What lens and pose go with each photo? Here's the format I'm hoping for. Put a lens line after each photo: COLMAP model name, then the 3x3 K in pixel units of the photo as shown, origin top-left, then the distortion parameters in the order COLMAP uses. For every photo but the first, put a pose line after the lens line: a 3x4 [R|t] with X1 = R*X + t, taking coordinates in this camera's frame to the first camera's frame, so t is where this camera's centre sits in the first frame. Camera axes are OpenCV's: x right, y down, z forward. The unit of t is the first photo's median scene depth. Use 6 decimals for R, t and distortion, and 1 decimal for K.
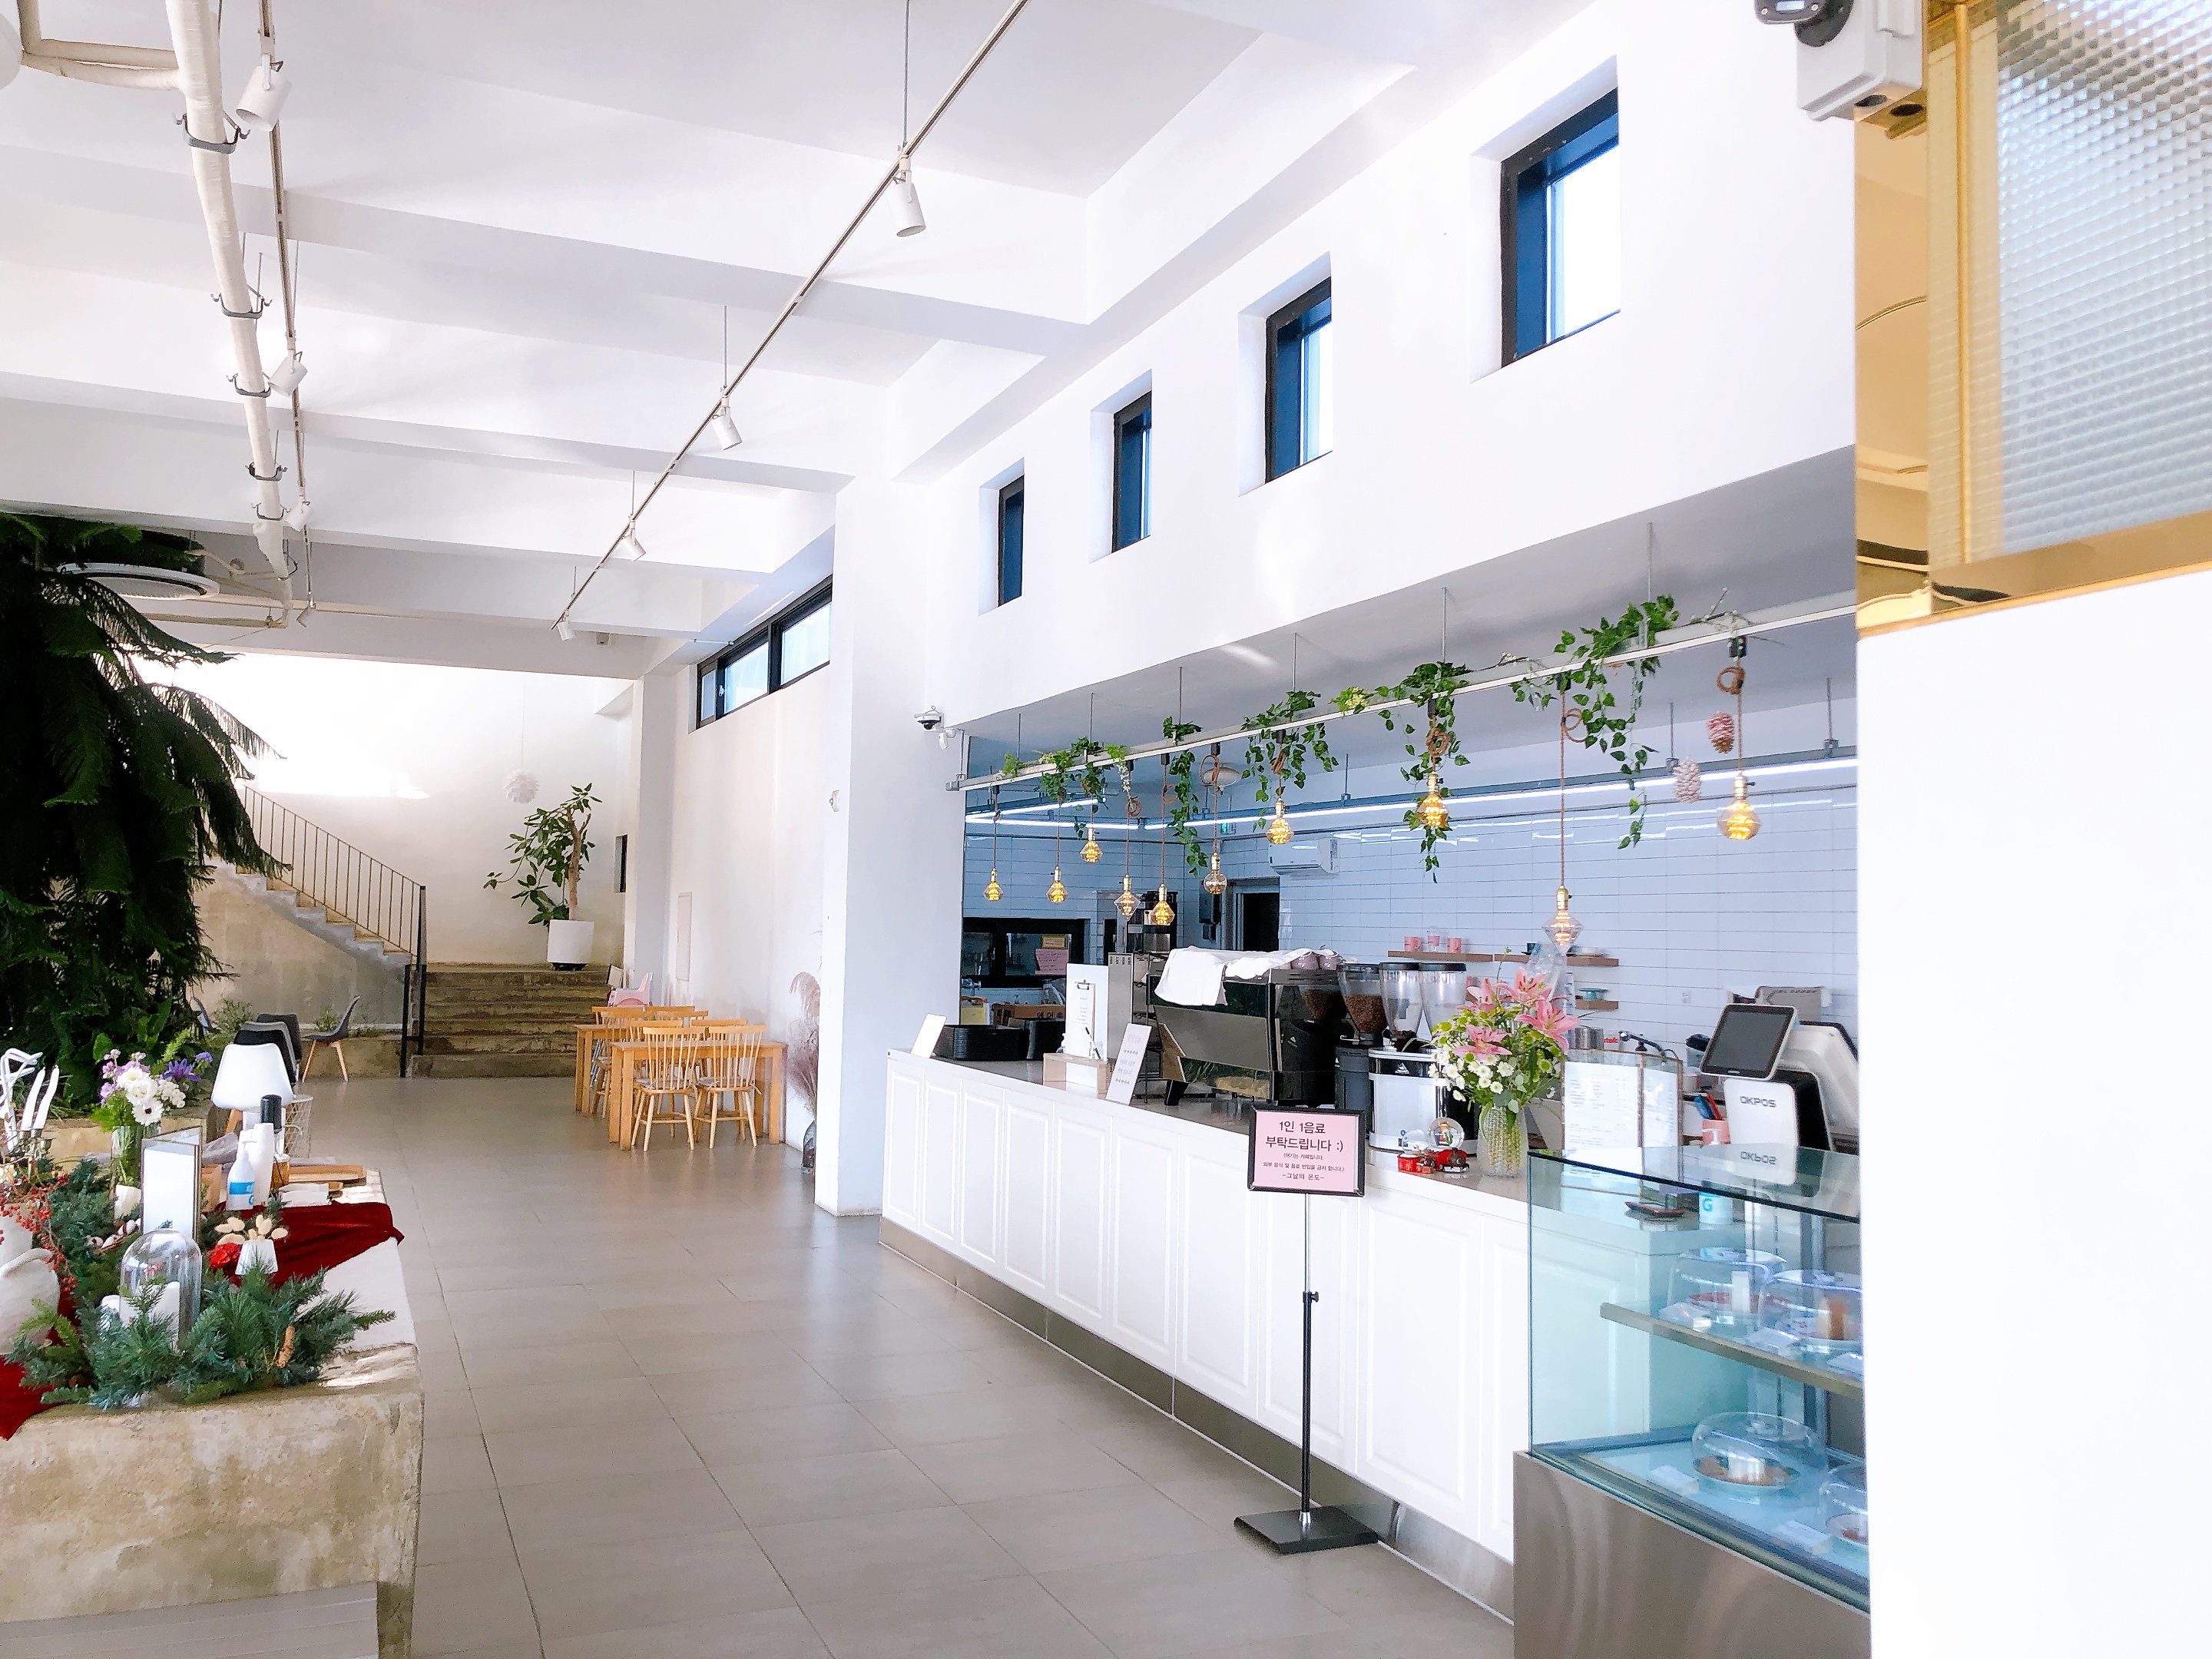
lens RADIAL K [[1803.2, 0, 1106.0], [0, 1803.2, 829.5], [0, 0, 1]] dist [0.004394, 0.003291]
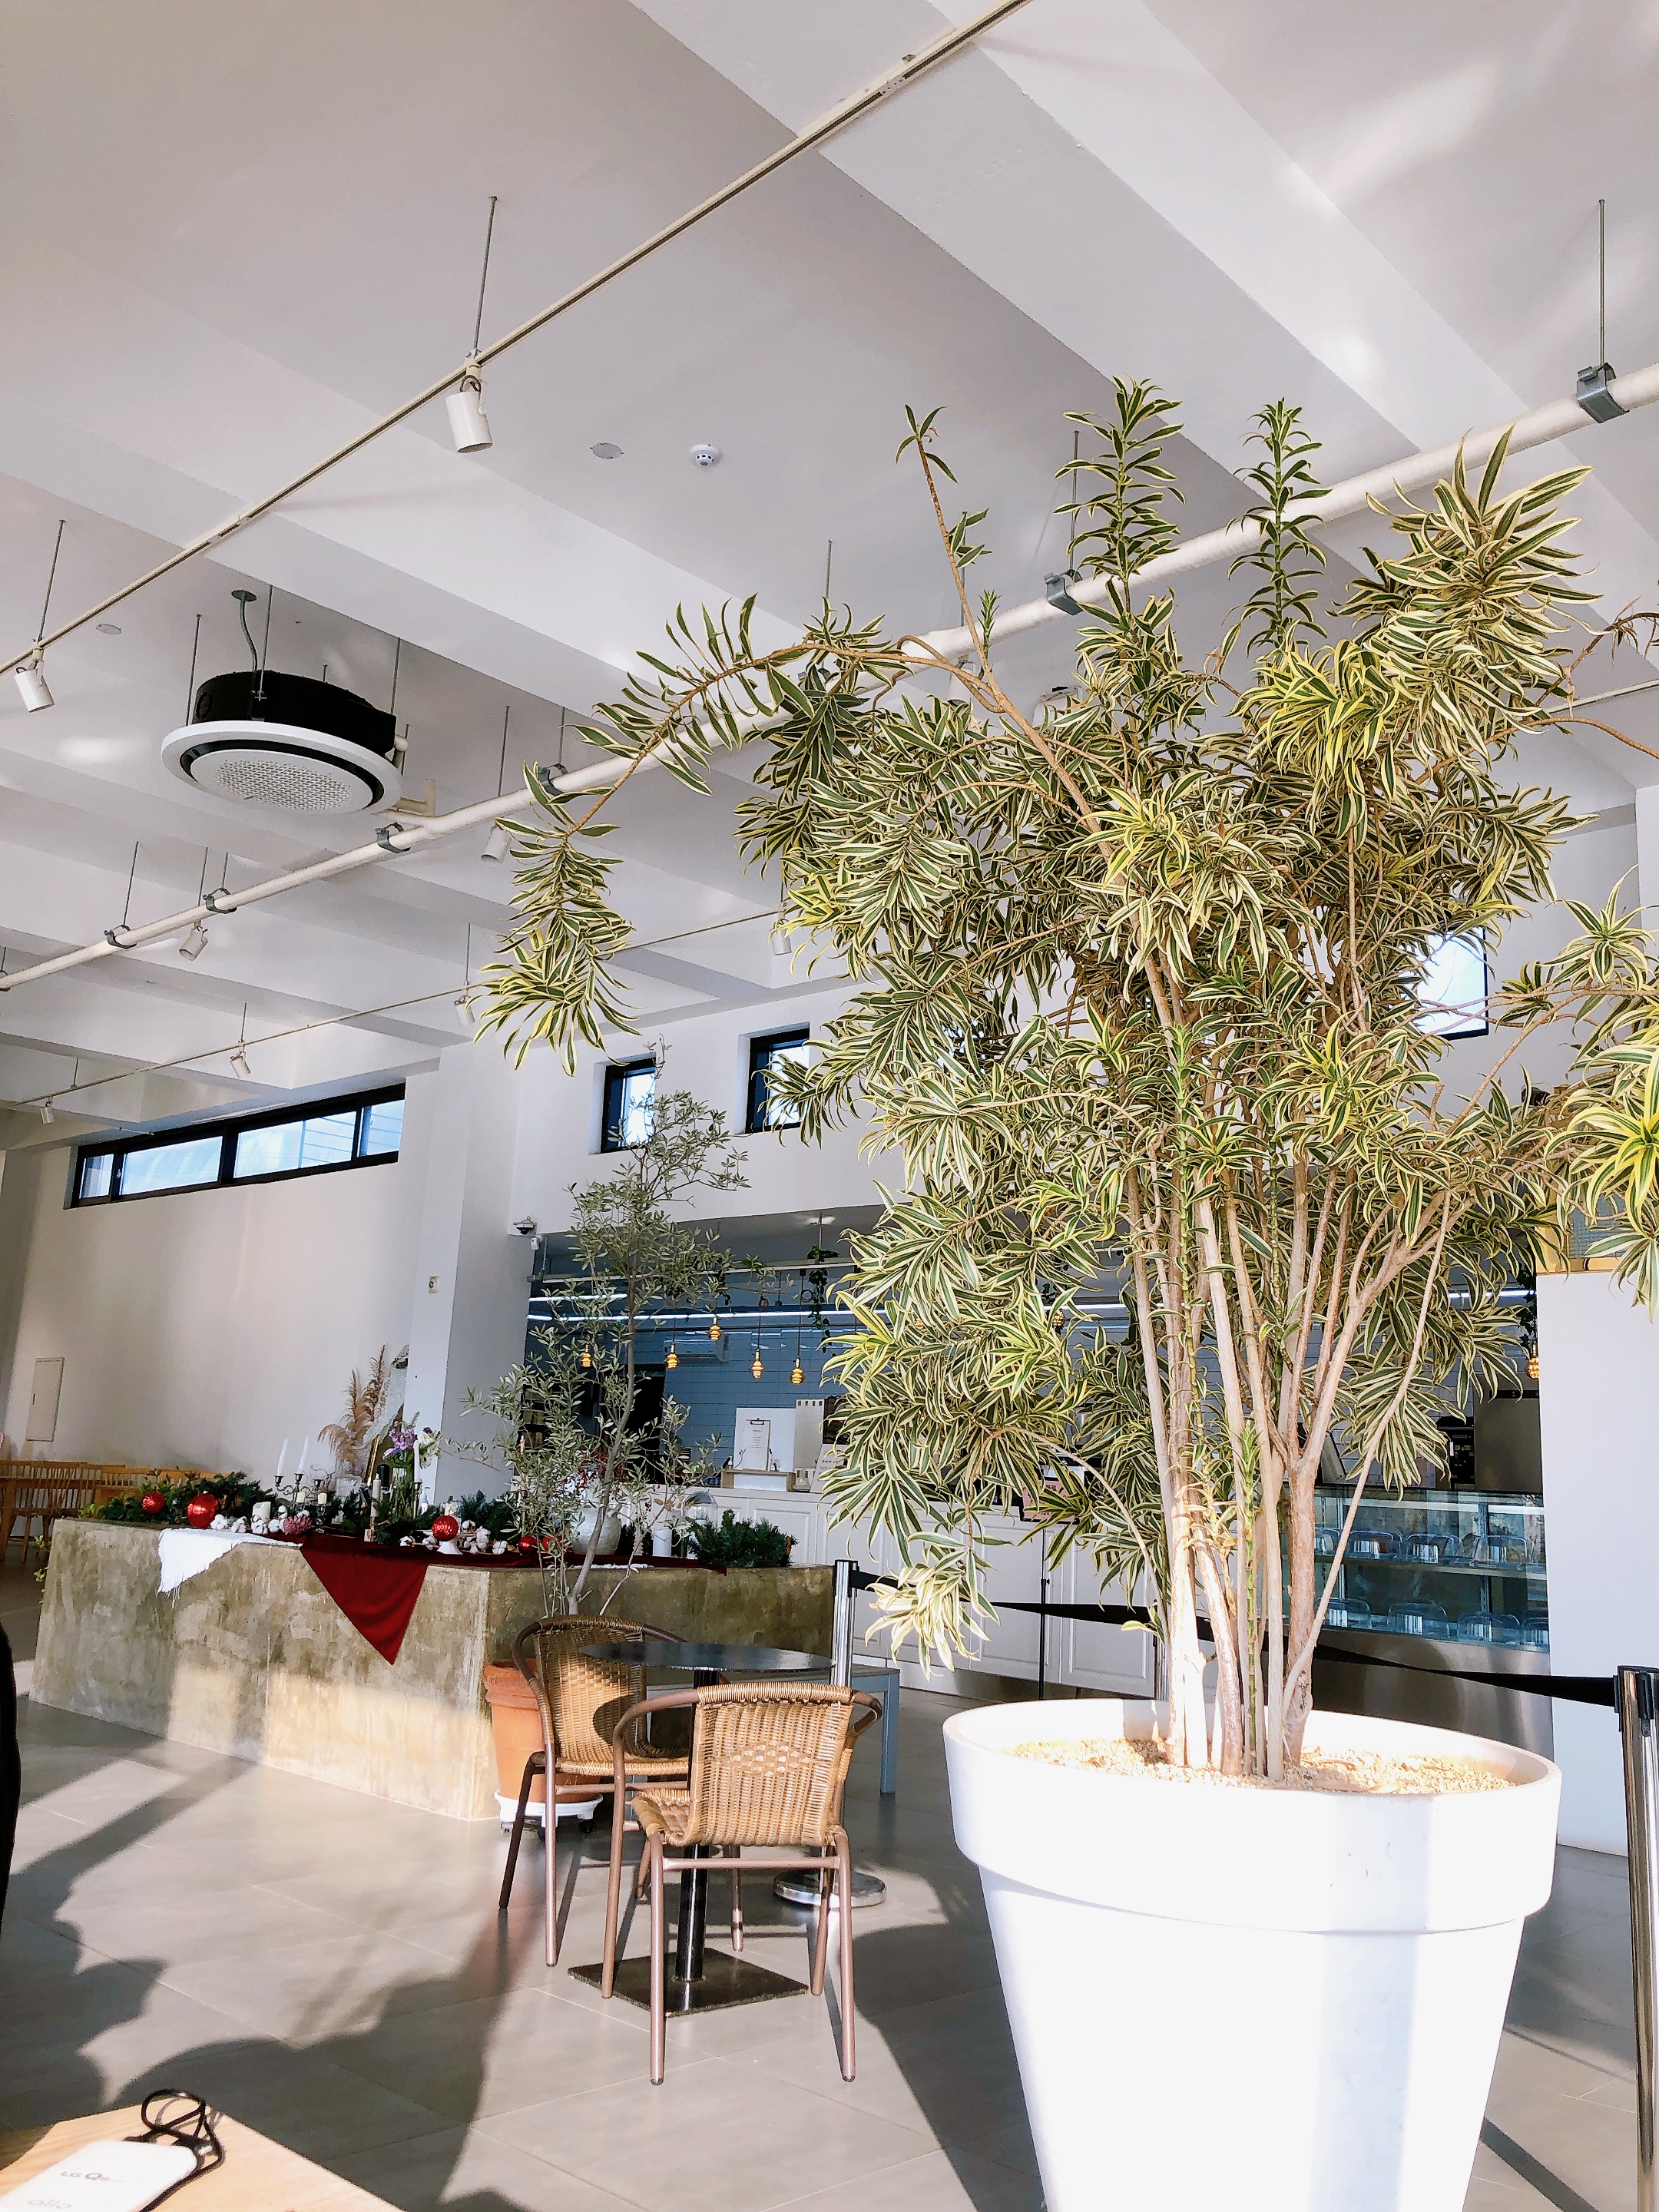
lens RADIAL K [[1803.2, 0, 829.5], [0, 1803.2, 1106.0], [0, 0, 1]] dist [0.004394, 0.003291]
pose [[0.921238, 0.098038, 0.376442, -0.310440], [-0.048477, 0.989110, -0.138962, 0.018663], [-0.385966, 0.109769, 0.915959, -0.241021]]
